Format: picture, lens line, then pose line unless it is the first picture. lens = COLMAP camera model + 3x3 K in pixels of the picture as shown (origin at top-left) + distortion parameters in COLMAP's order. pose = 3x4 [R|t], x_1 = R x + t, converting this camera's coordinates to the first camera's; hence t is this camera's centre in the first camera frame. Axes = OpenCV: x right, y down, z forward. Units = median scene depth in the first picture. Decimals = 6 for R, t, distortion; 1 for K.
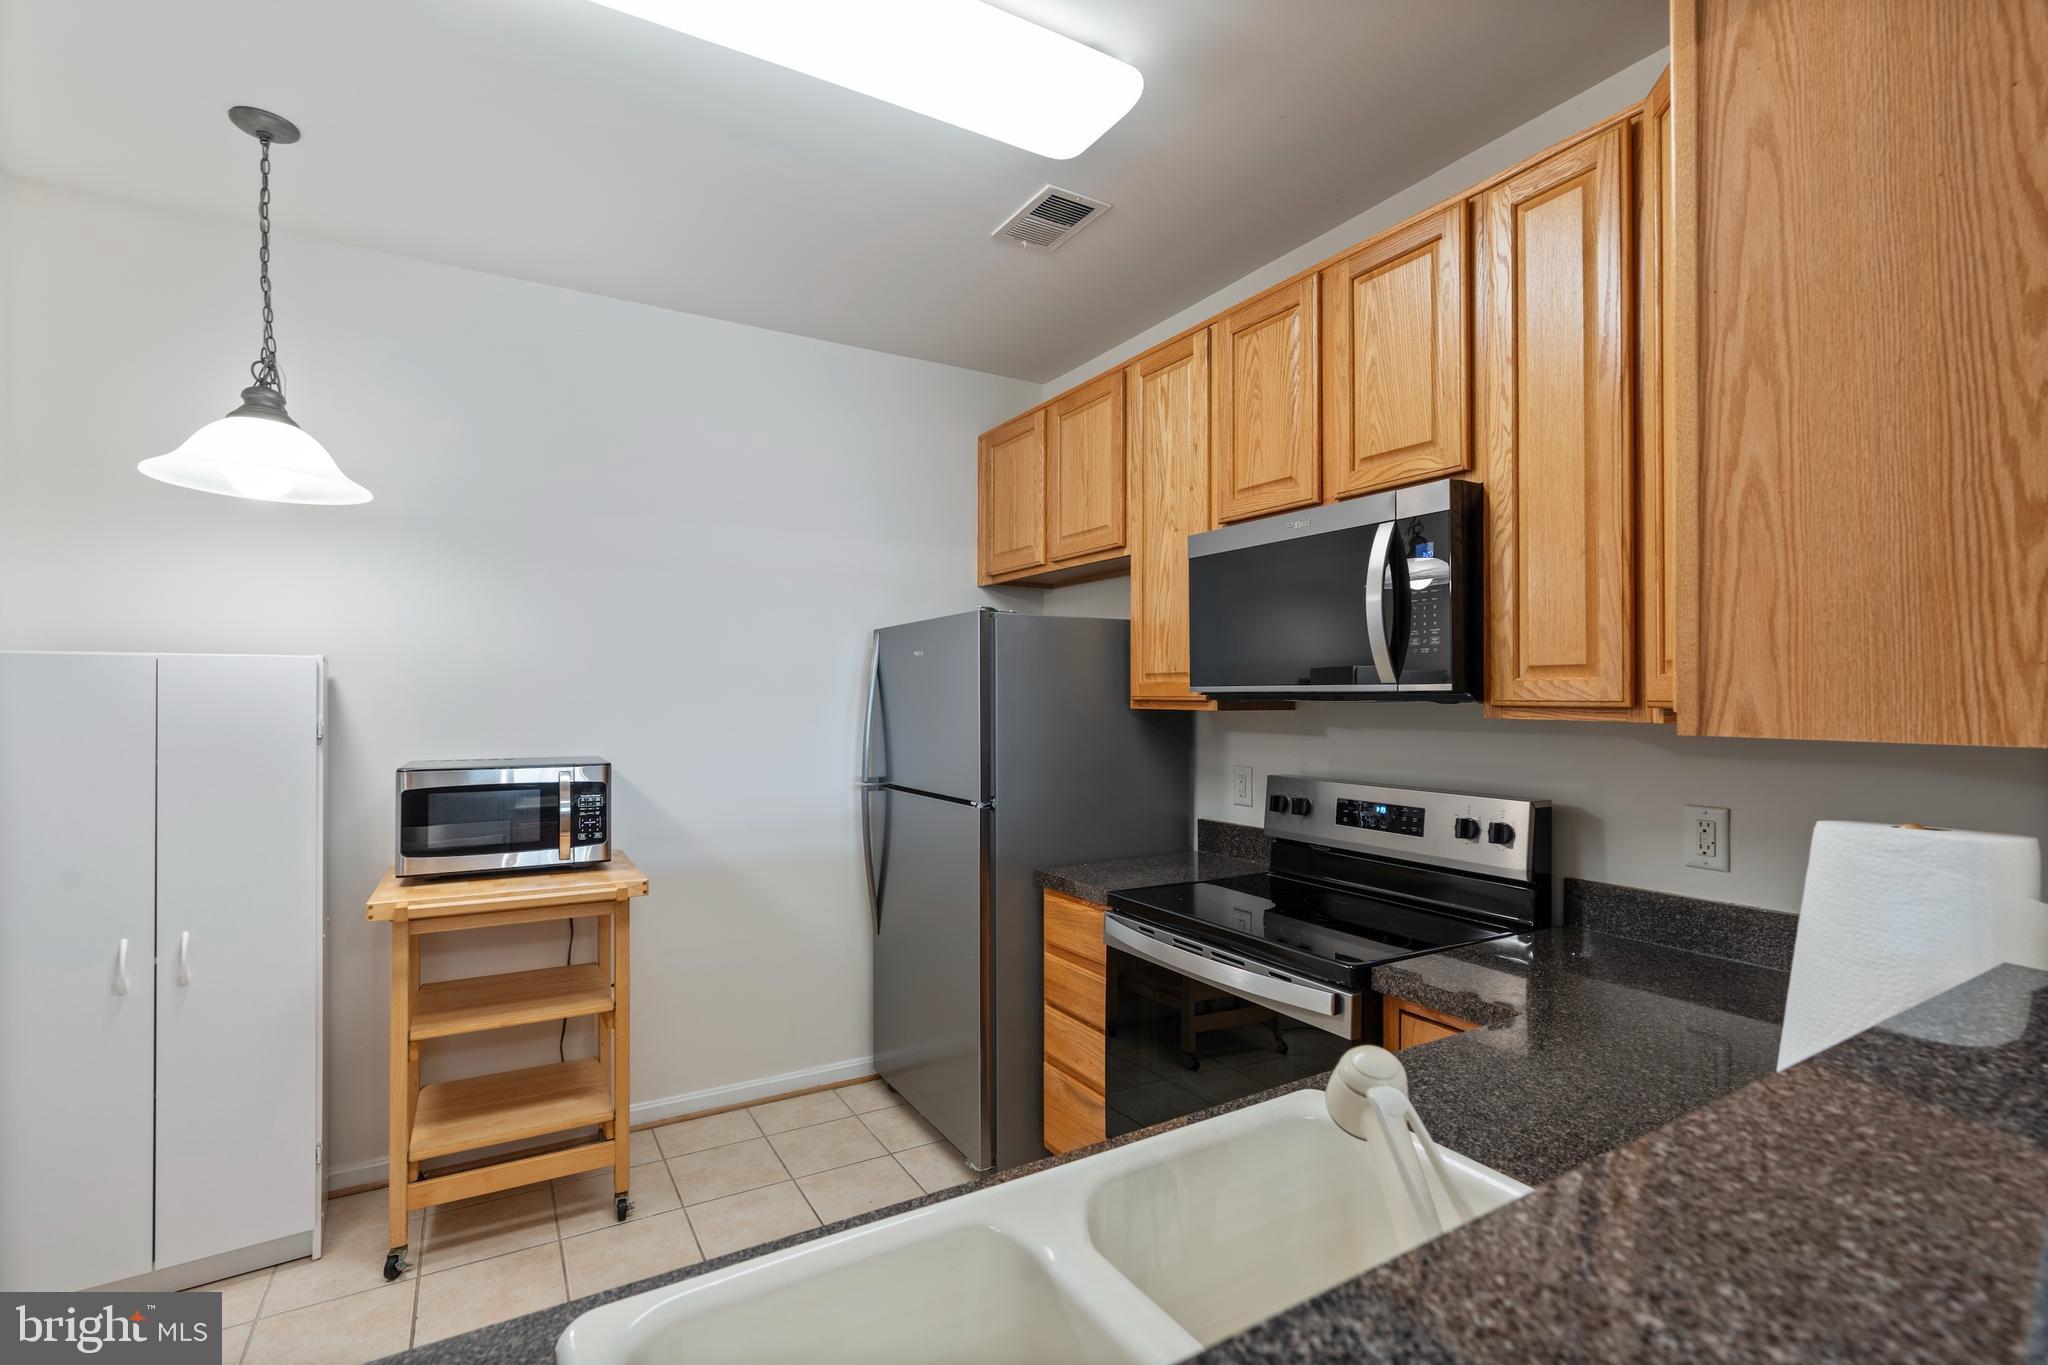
lens RADIAL K [[929.9, 0, 1037.0], [0, 929.9, 698.2], [0, 0, 1]] dist [-0.006841, 0.002600]
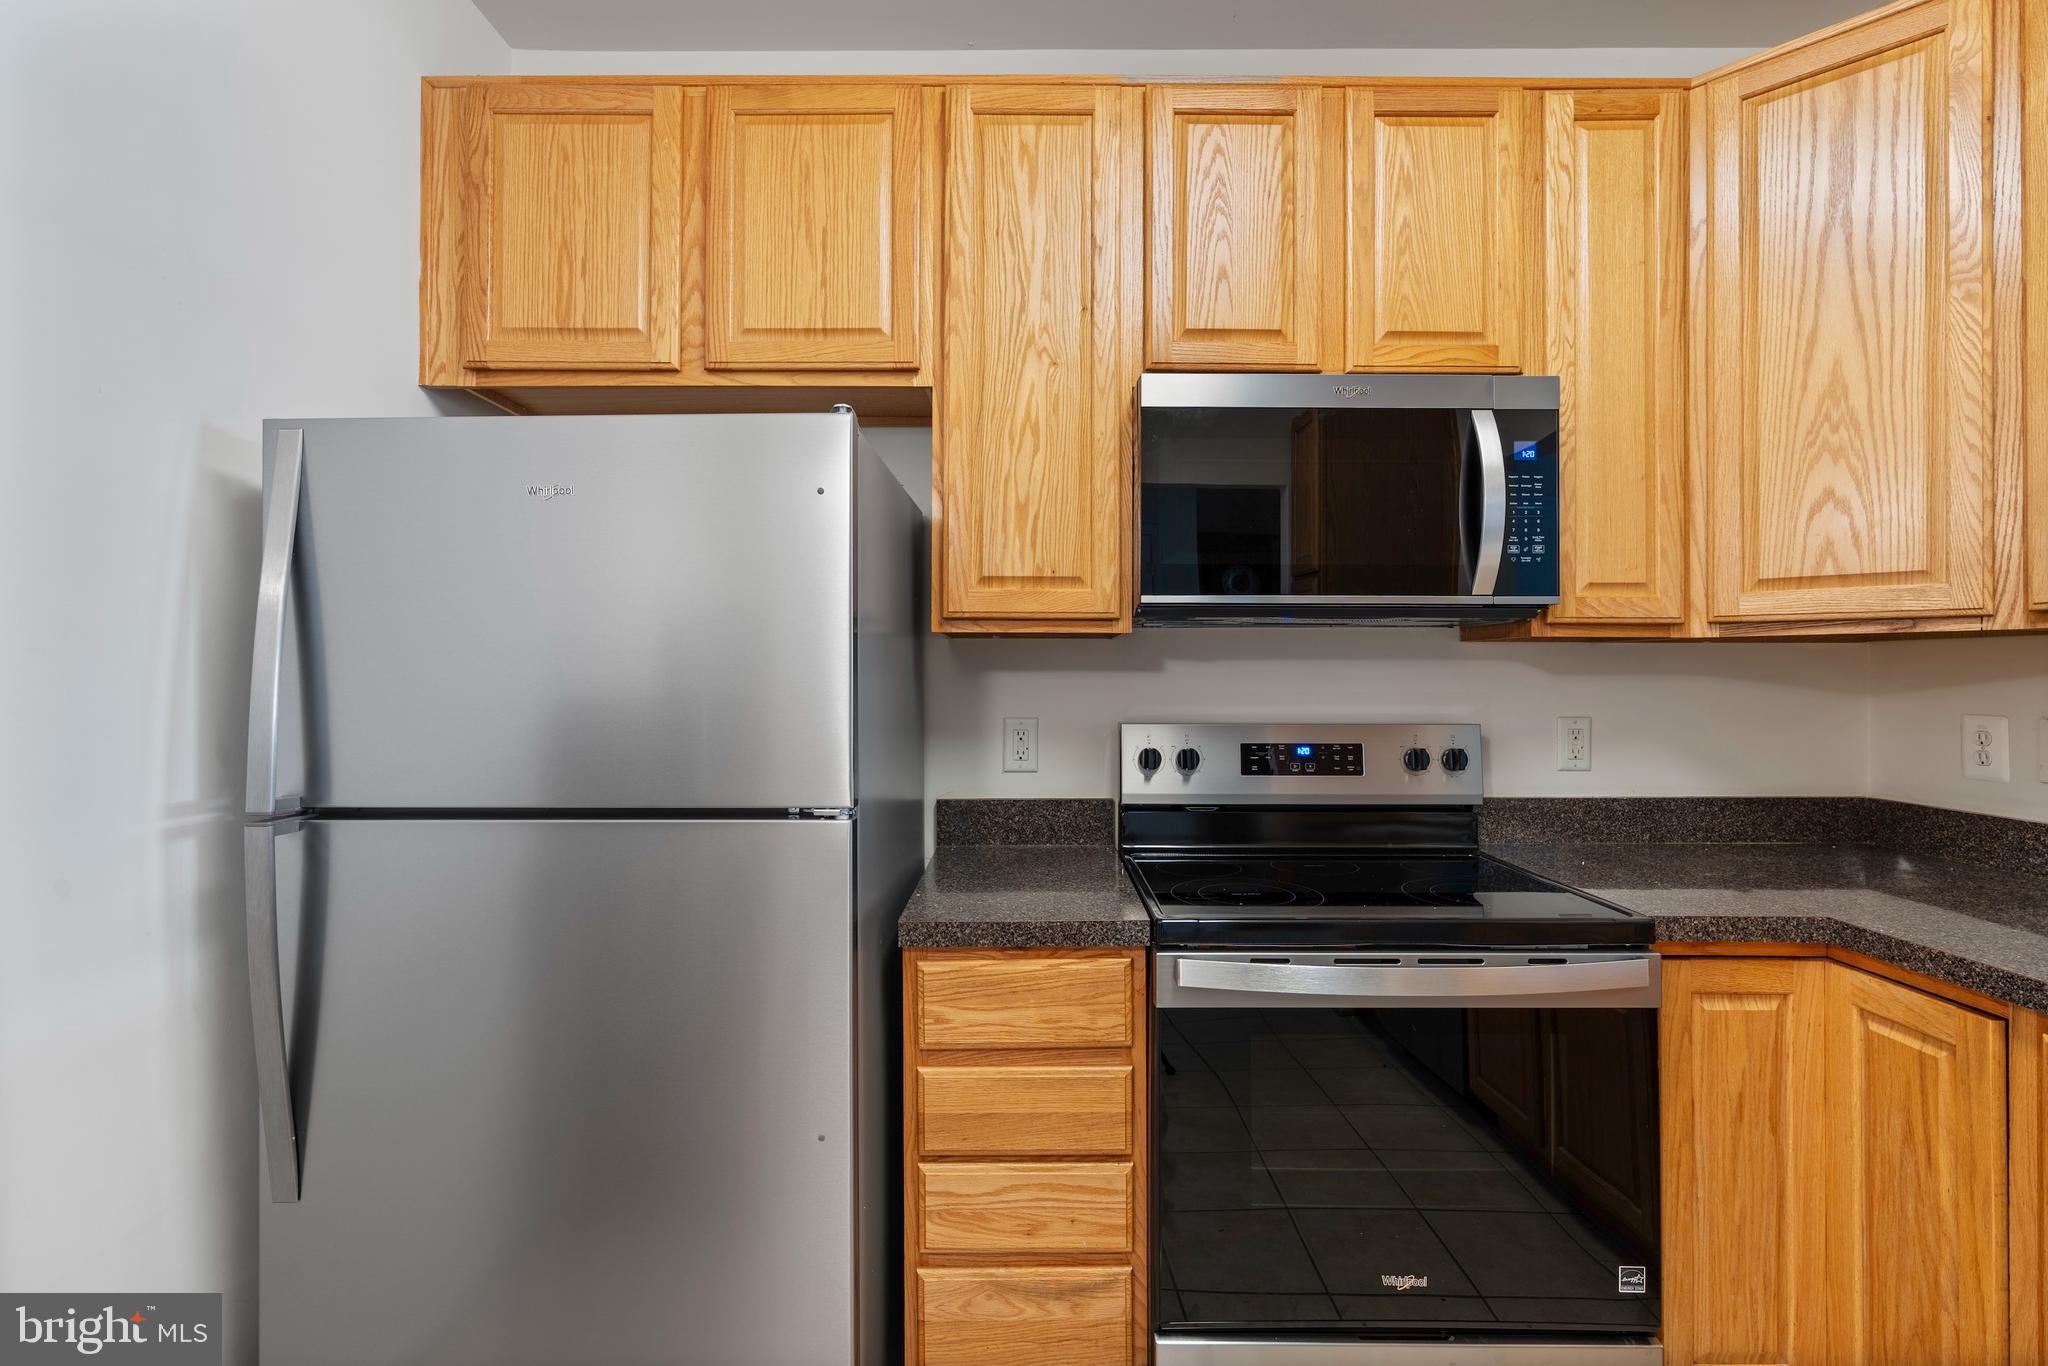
lens RADIAL K [[929.9, 0, 1034.8], [0, 929.9, 664.8], [0, 0, 1]] dist [-0.006841, 0.002600]
pose [[0.520096, 0.006287, 0.854085, -0.470101], [0.002608, 0.999957, -0.008949, 0.045710], [-0.854104, 0.006882, 0.520057, 0.733071]]
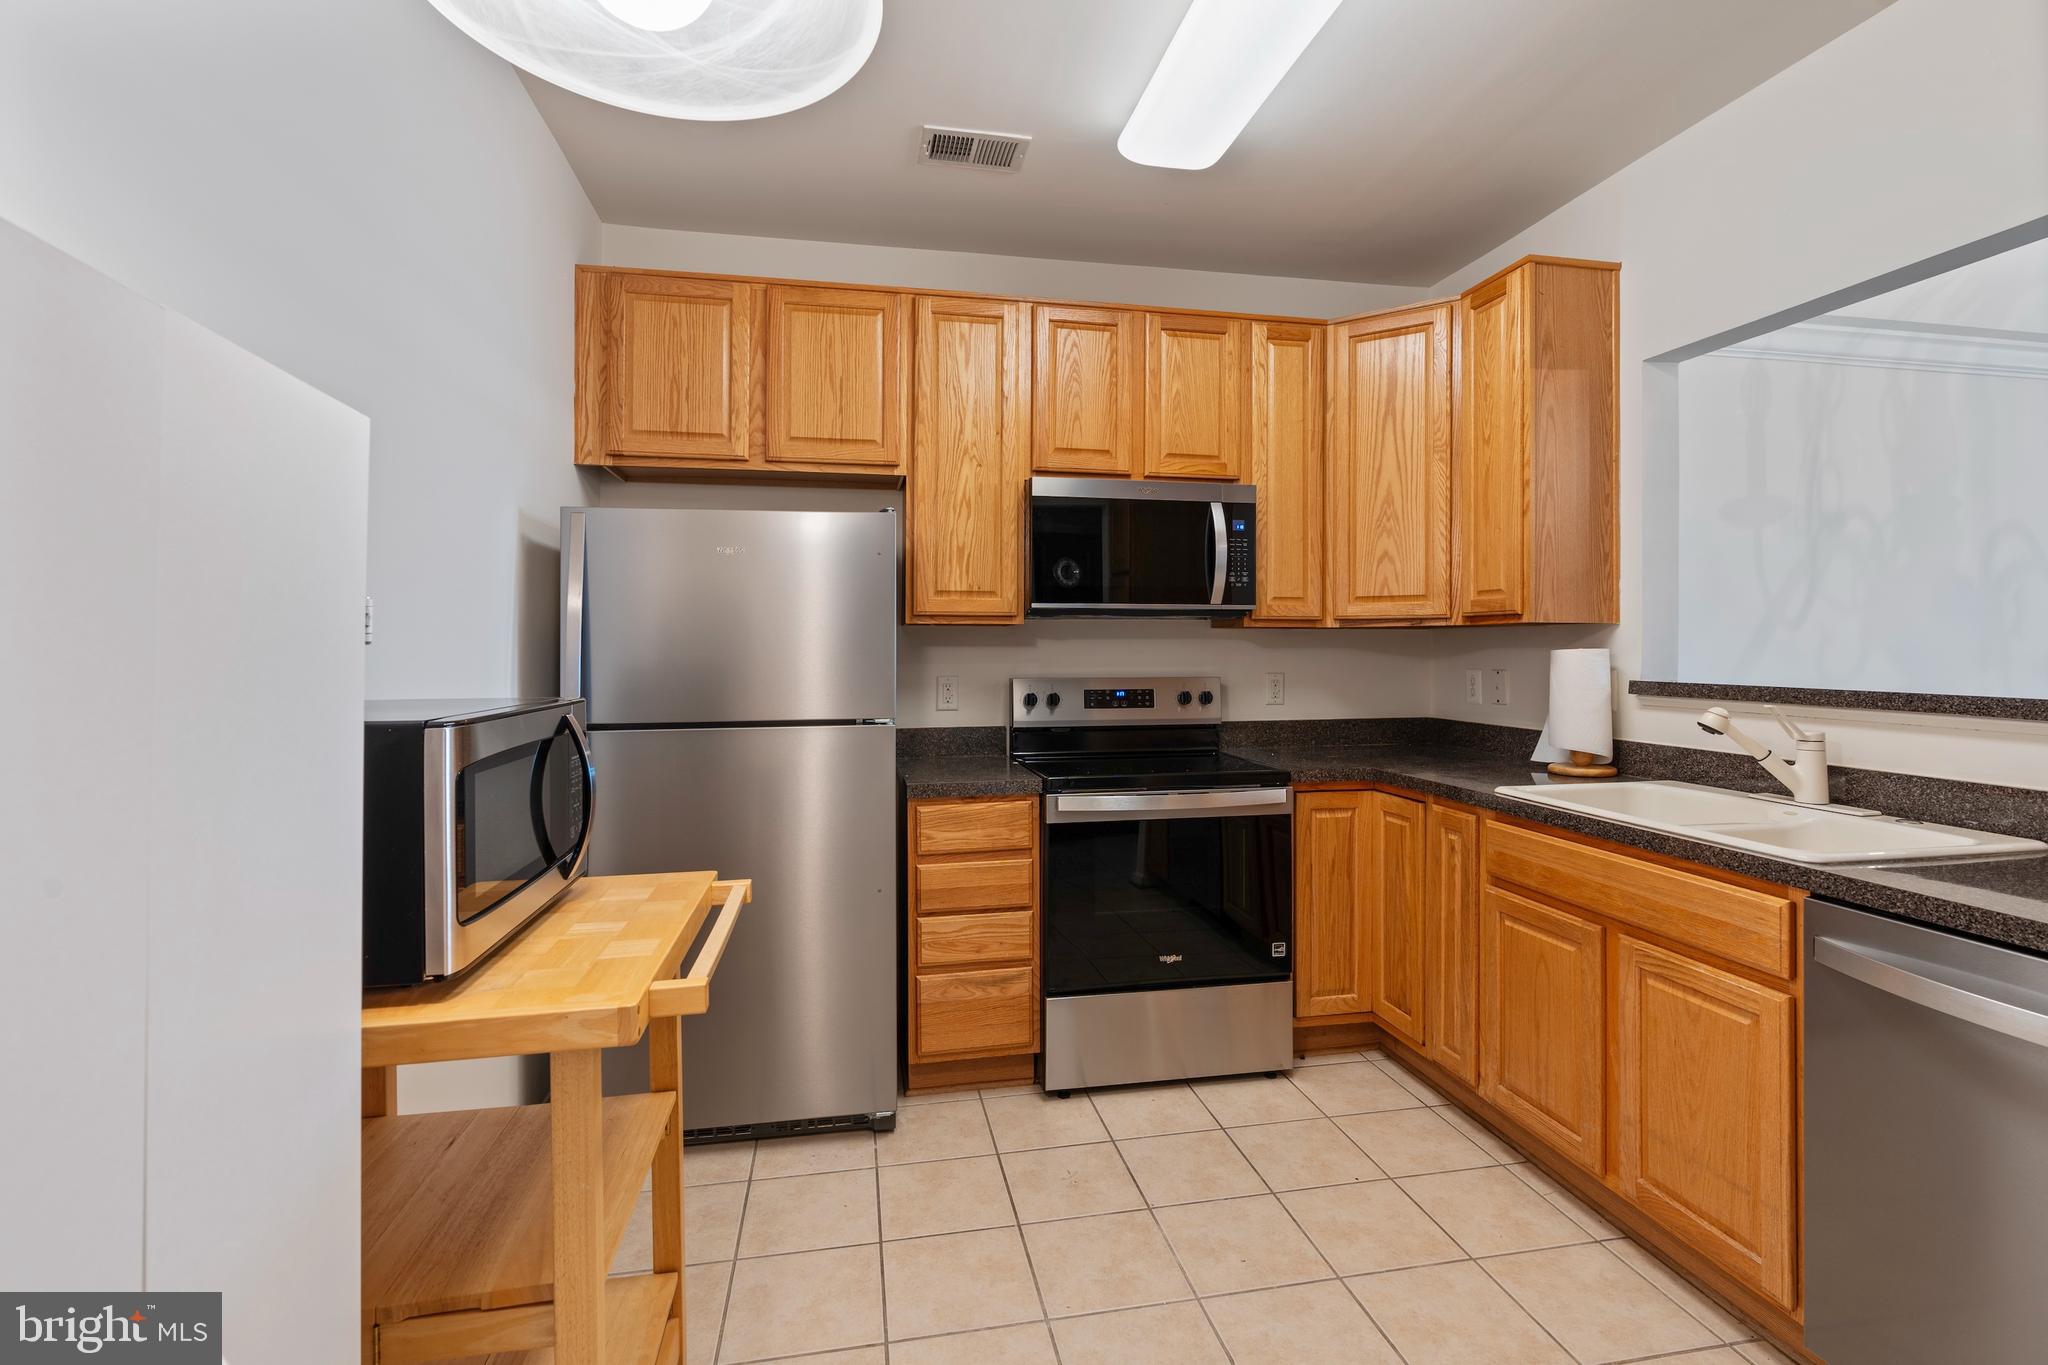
lens RADIAL K [[929.9, 0, 1043.8], [0, 929.9, 646.9], [0, 0, 1]] dist [-0.006841, 0.002600]
pose [[0.338759, -0.002659, 0.940869, -0.980818], [0.003865, 0.999992, 0.001435, 0.043282], [-0.940865, 0.003151, 0.338767, 0.597806]]
